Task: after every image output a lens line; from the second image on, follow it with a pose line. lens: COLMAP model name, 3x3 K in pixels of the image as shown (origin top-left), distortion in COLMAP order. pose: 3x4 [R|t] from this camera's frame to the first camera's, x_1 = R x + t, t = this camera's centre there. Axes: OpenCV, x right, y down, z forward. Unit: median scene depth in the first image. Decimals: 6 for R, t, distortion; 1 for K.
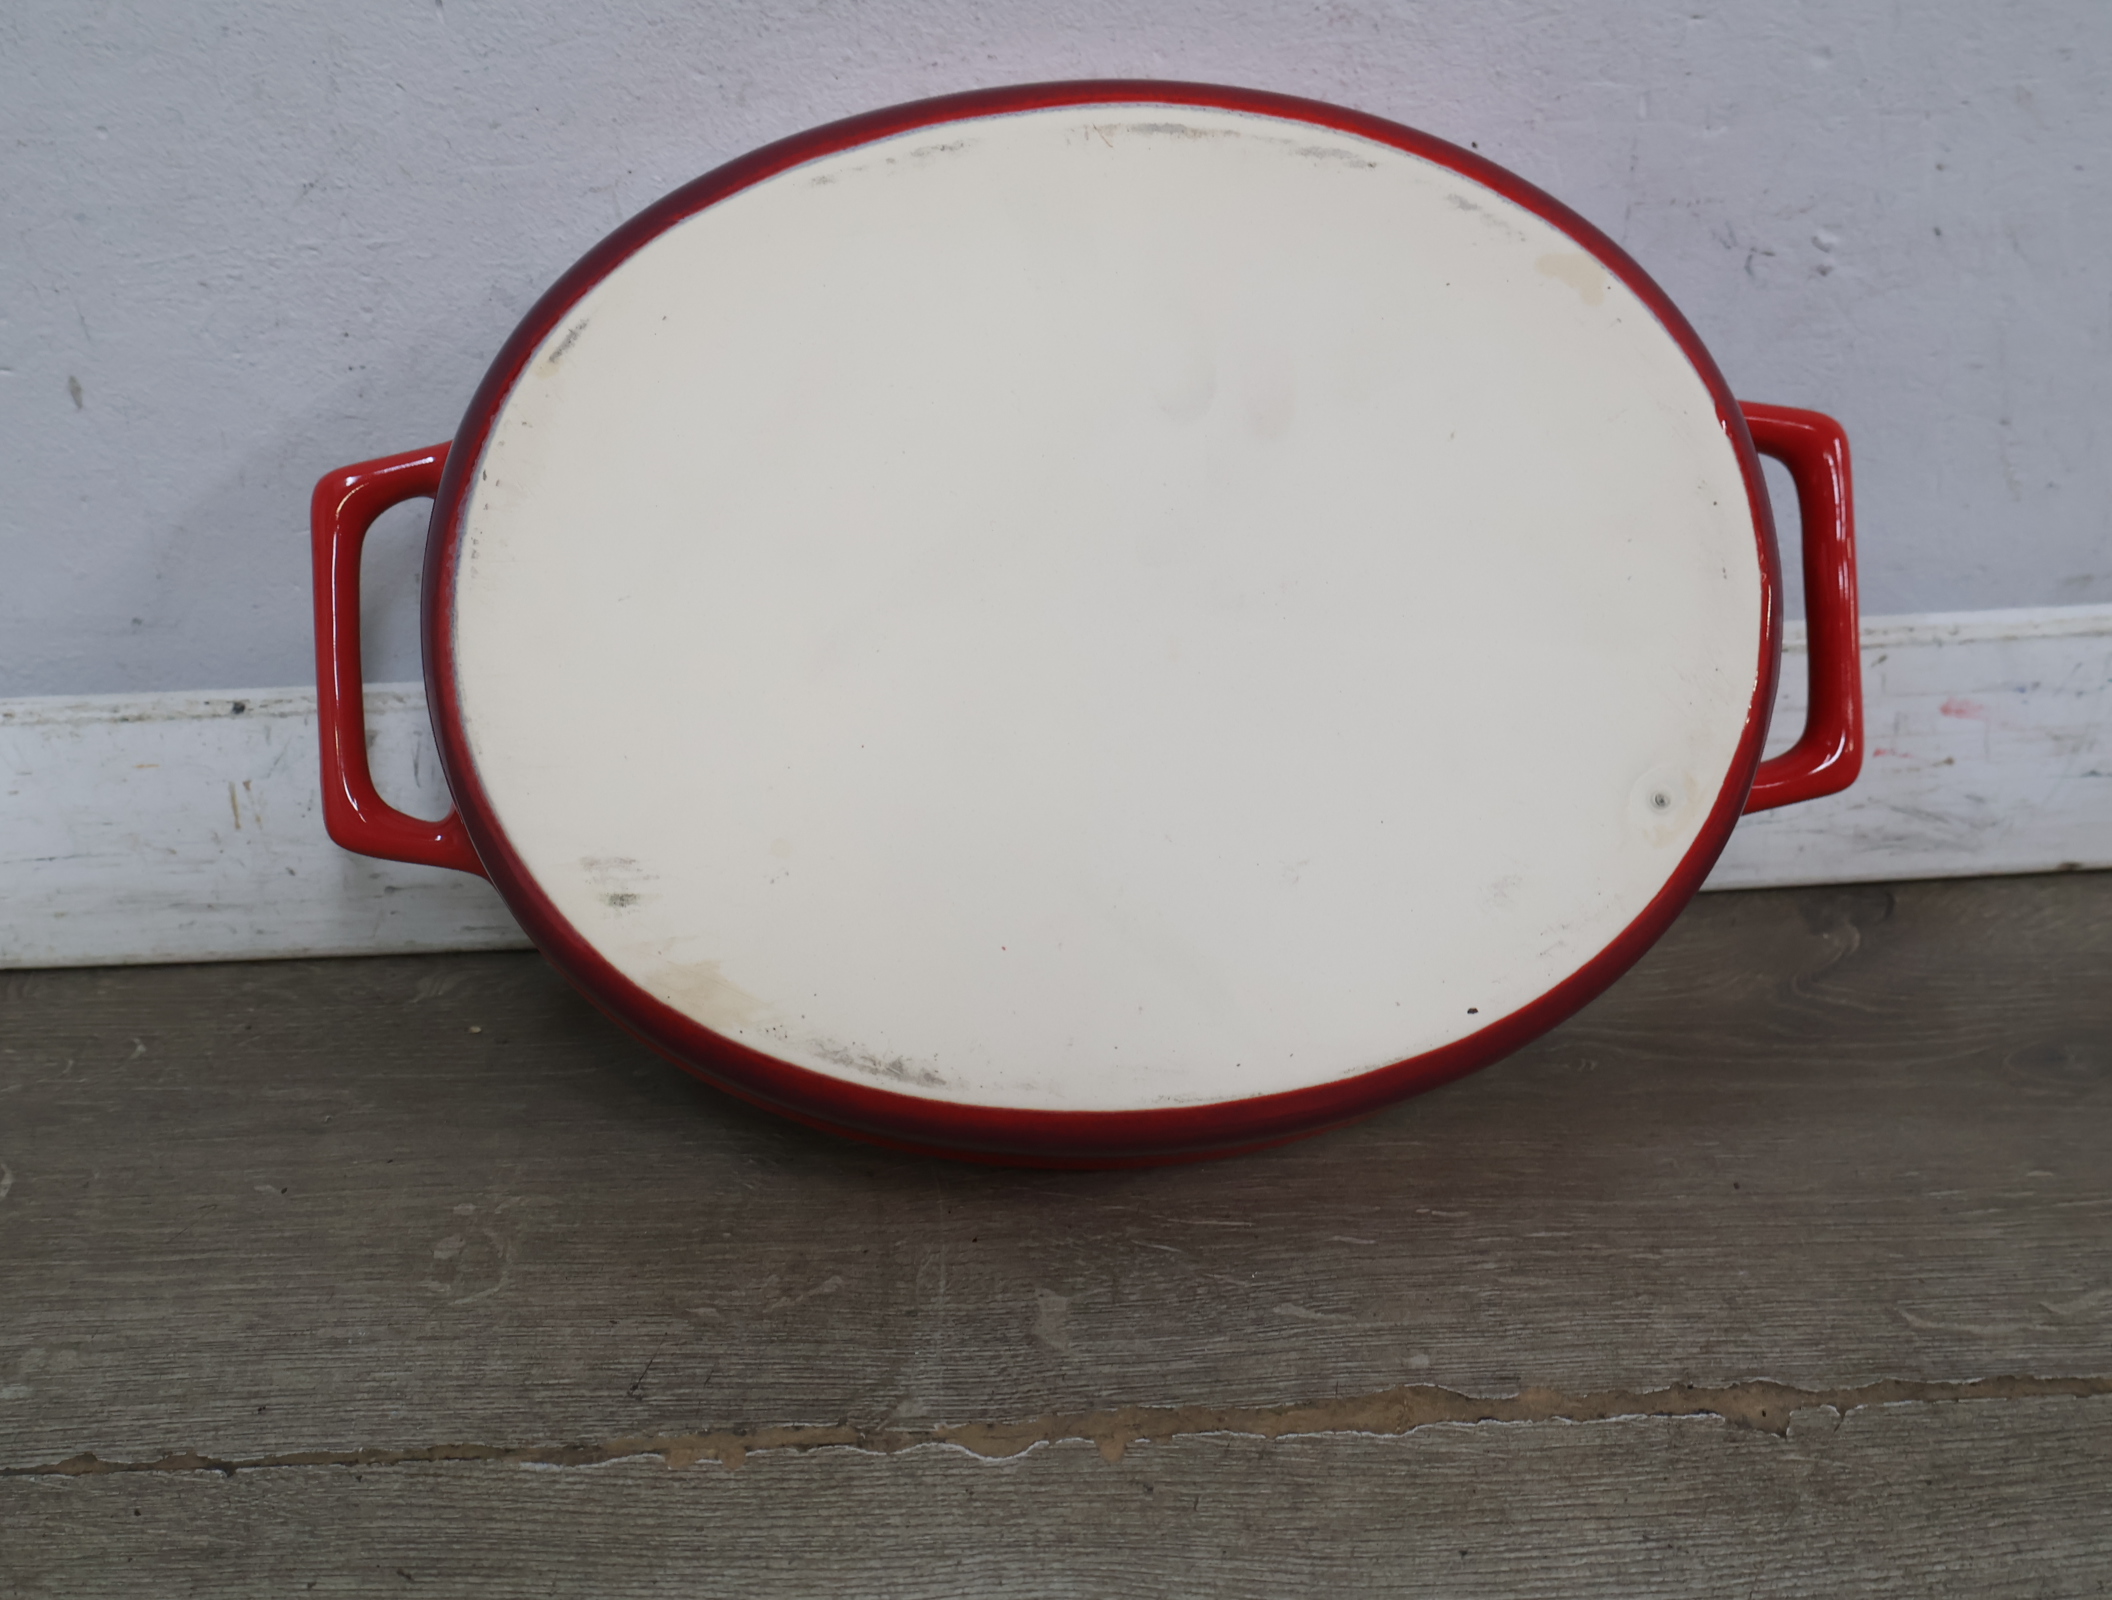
lens RADIAL K [[2323.3, 0, 1035.4], [0, 2323.3, 769.5], [0, 0, 1]] dist [0.009054, -0.006842]
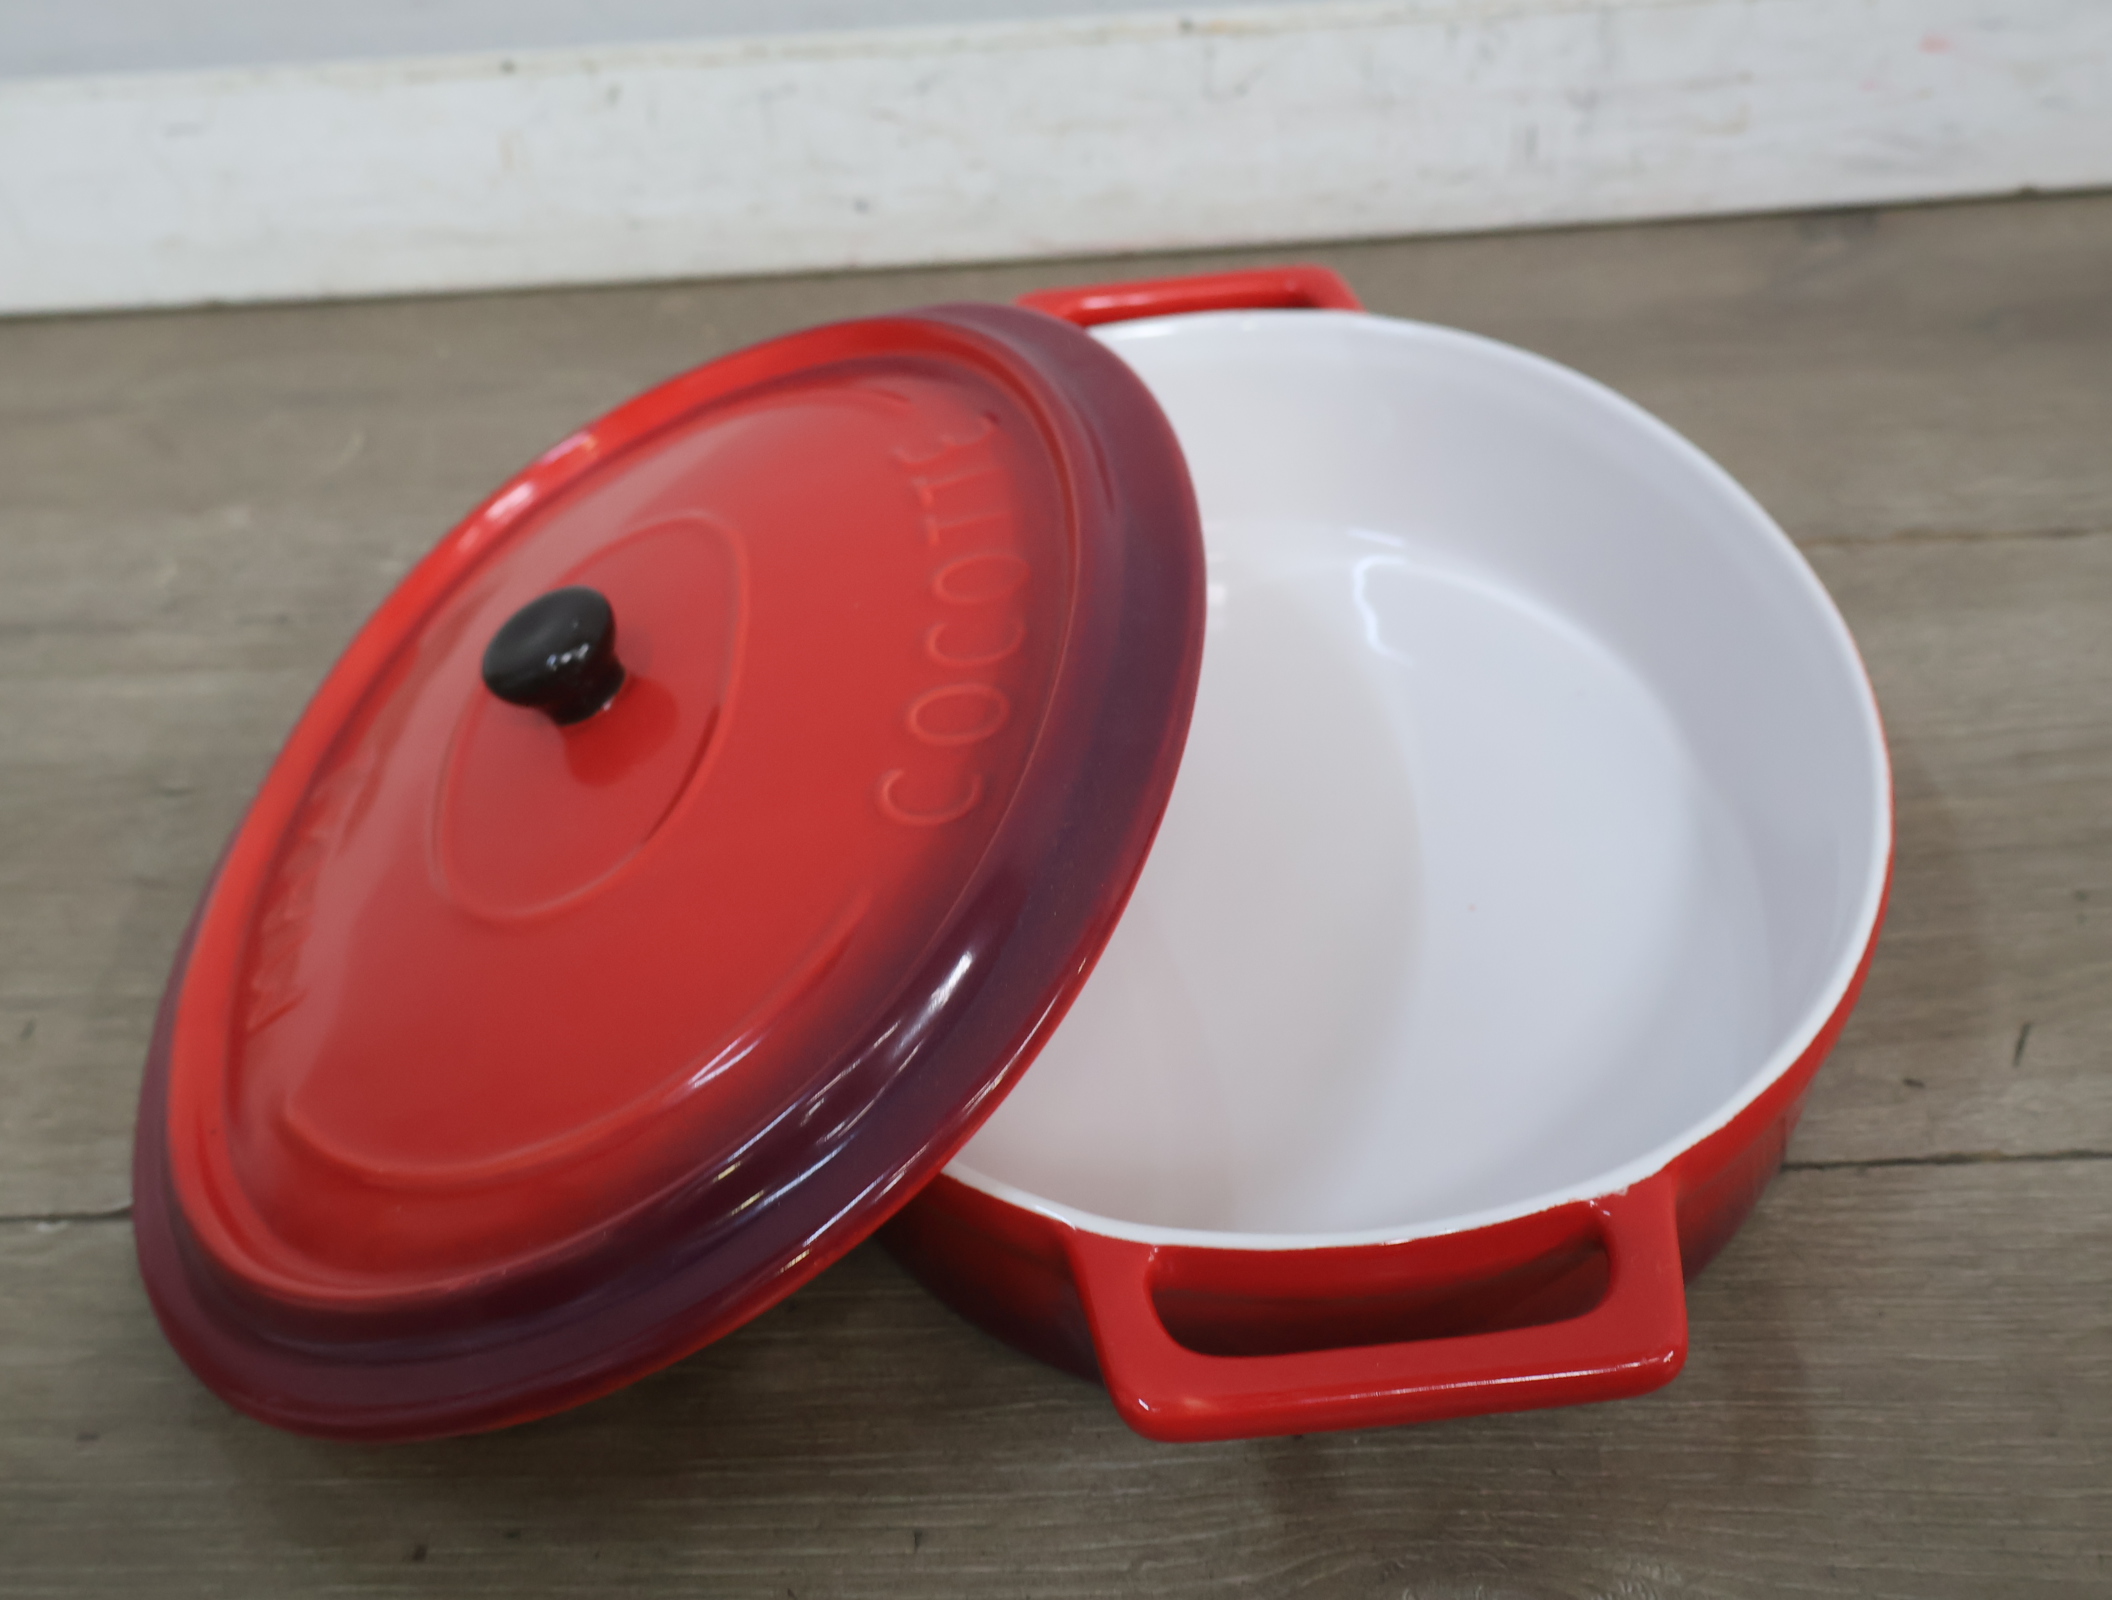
lens RADIAL K [[2302.6, 0, 1035.7], [0, 2302.6, 791.2], [0, 0, 1]] dist [0.010501, 0.008056]
pose [[0.999019, -0.001662, -0.044252, -0.013838], [0.009644, 0.983477, 0.180775, 0.155800], [0.043221, -0.181025, 0.982528, -0.295714]]
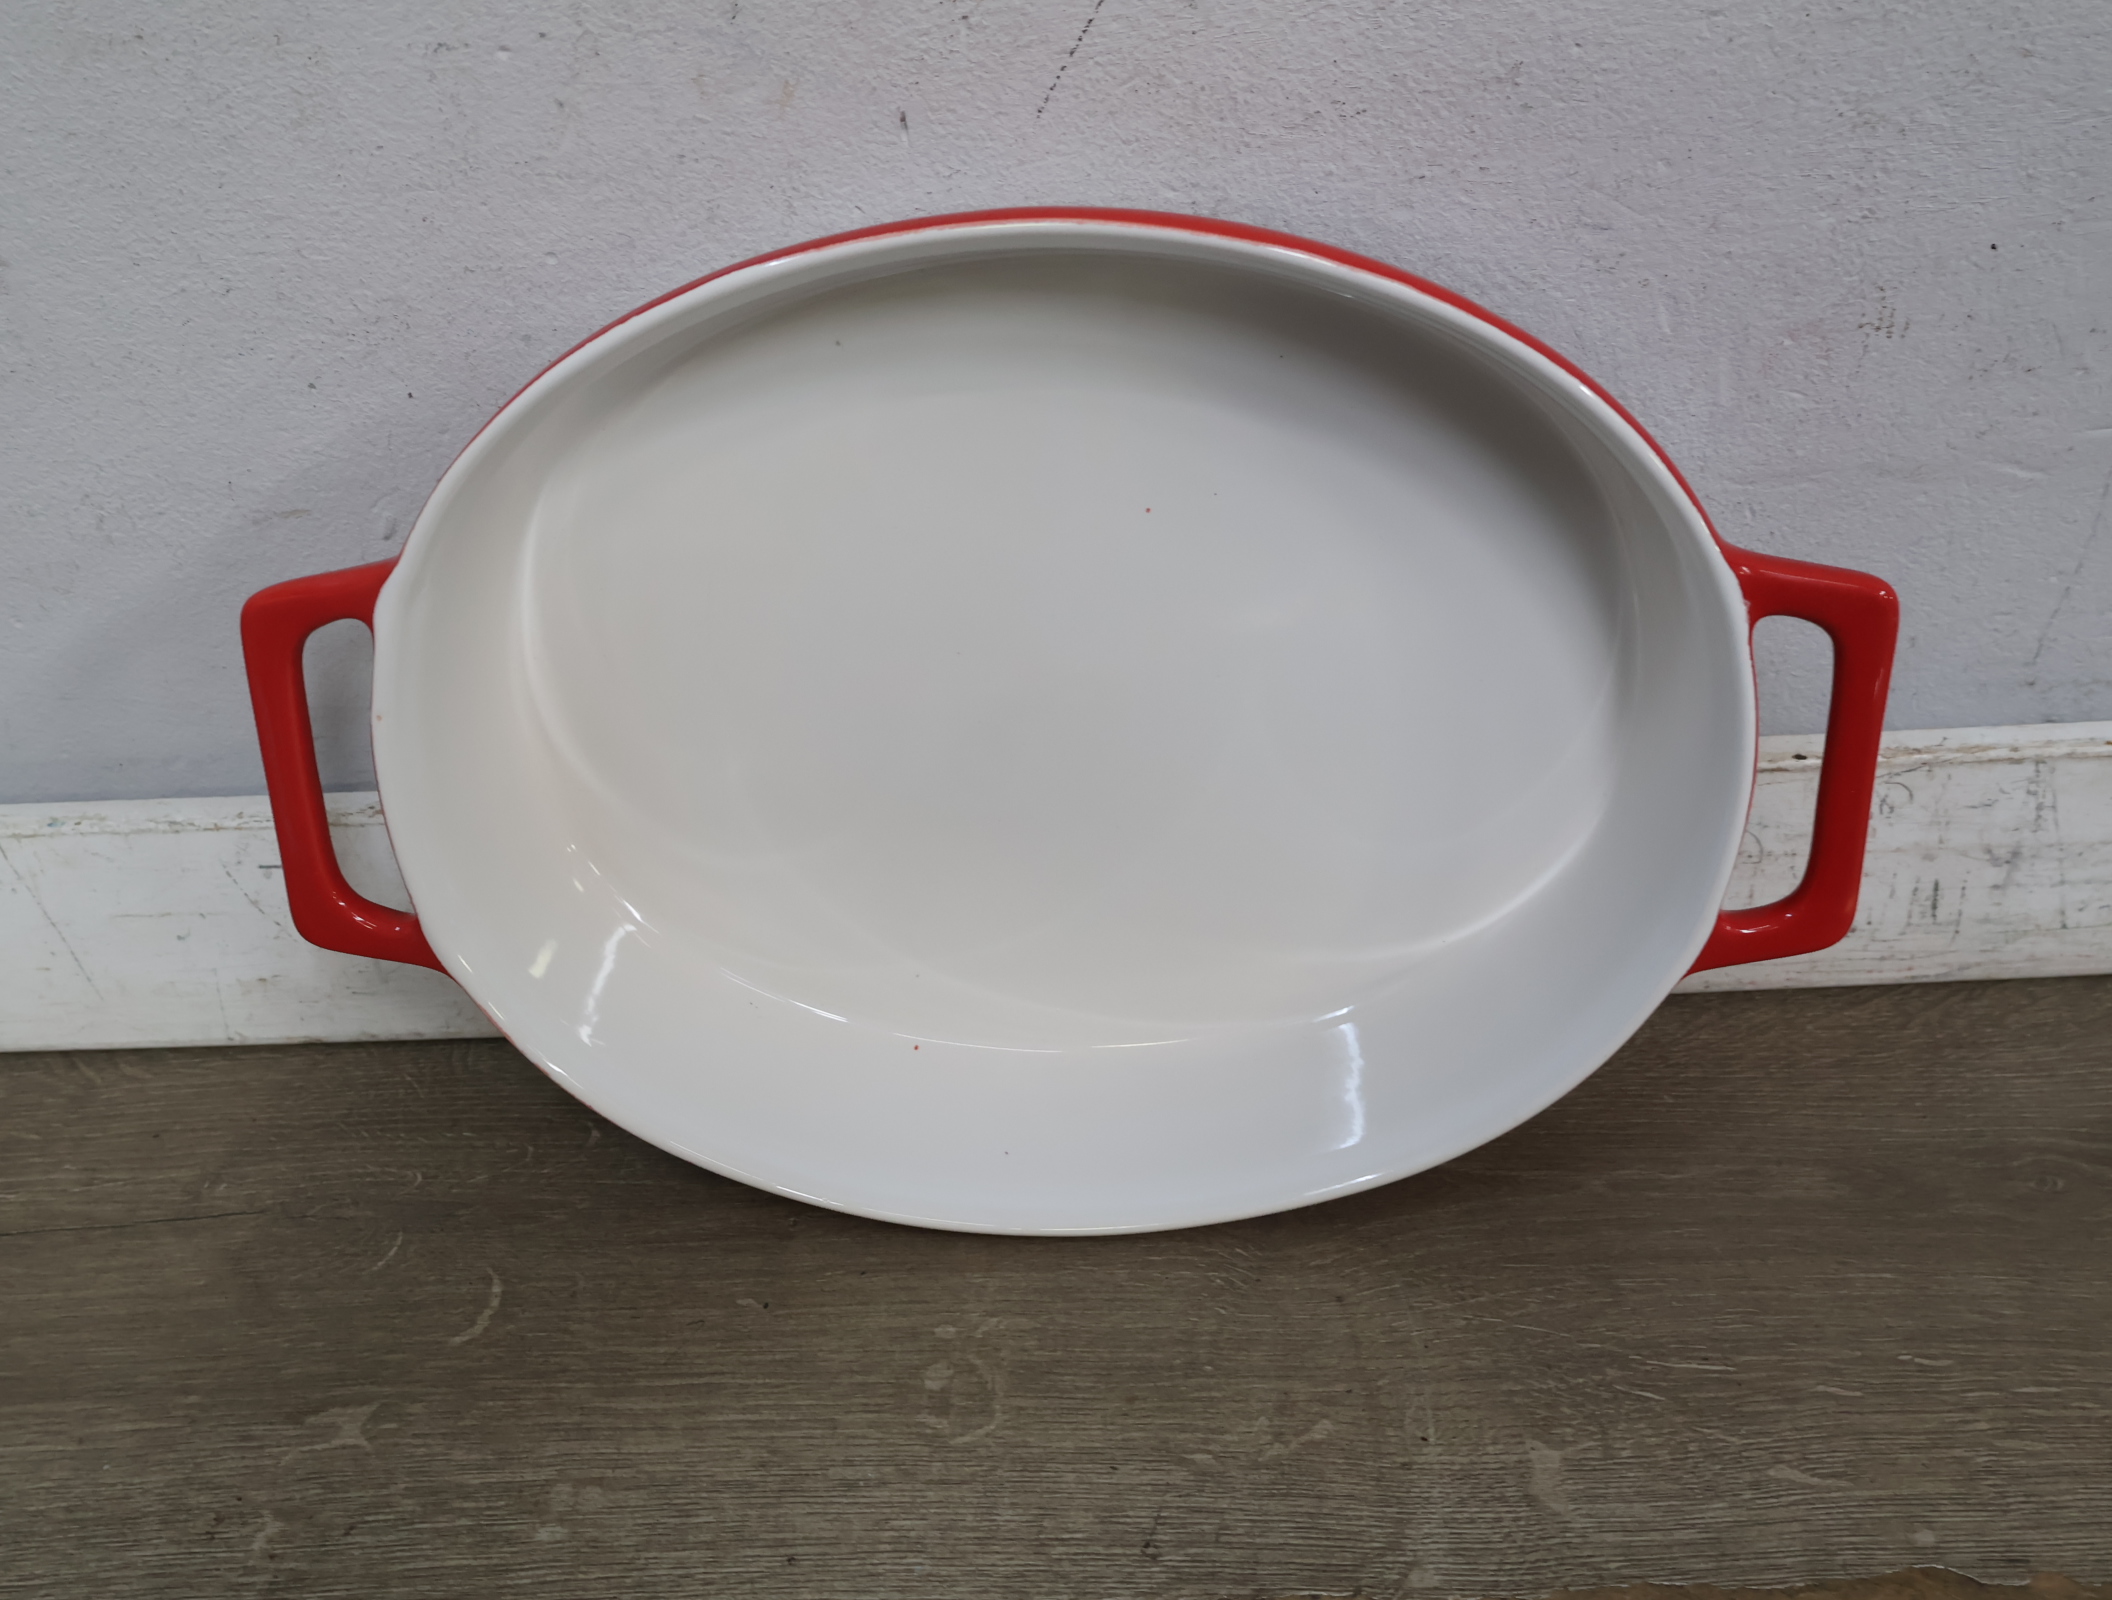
lens RADIAL K [[2311.9, 0, 1041.6], [0, 2311.9, 791.9], [0, 0, 1]] dist [0.011317, -0.008384]
pose [[0.998698, -0.000906, -0.050999, -0.160761], [0.008420, 0.989052, 0.147329, -0.210377], [0.050307, -0.147567, 0.987772, 0.028725]]
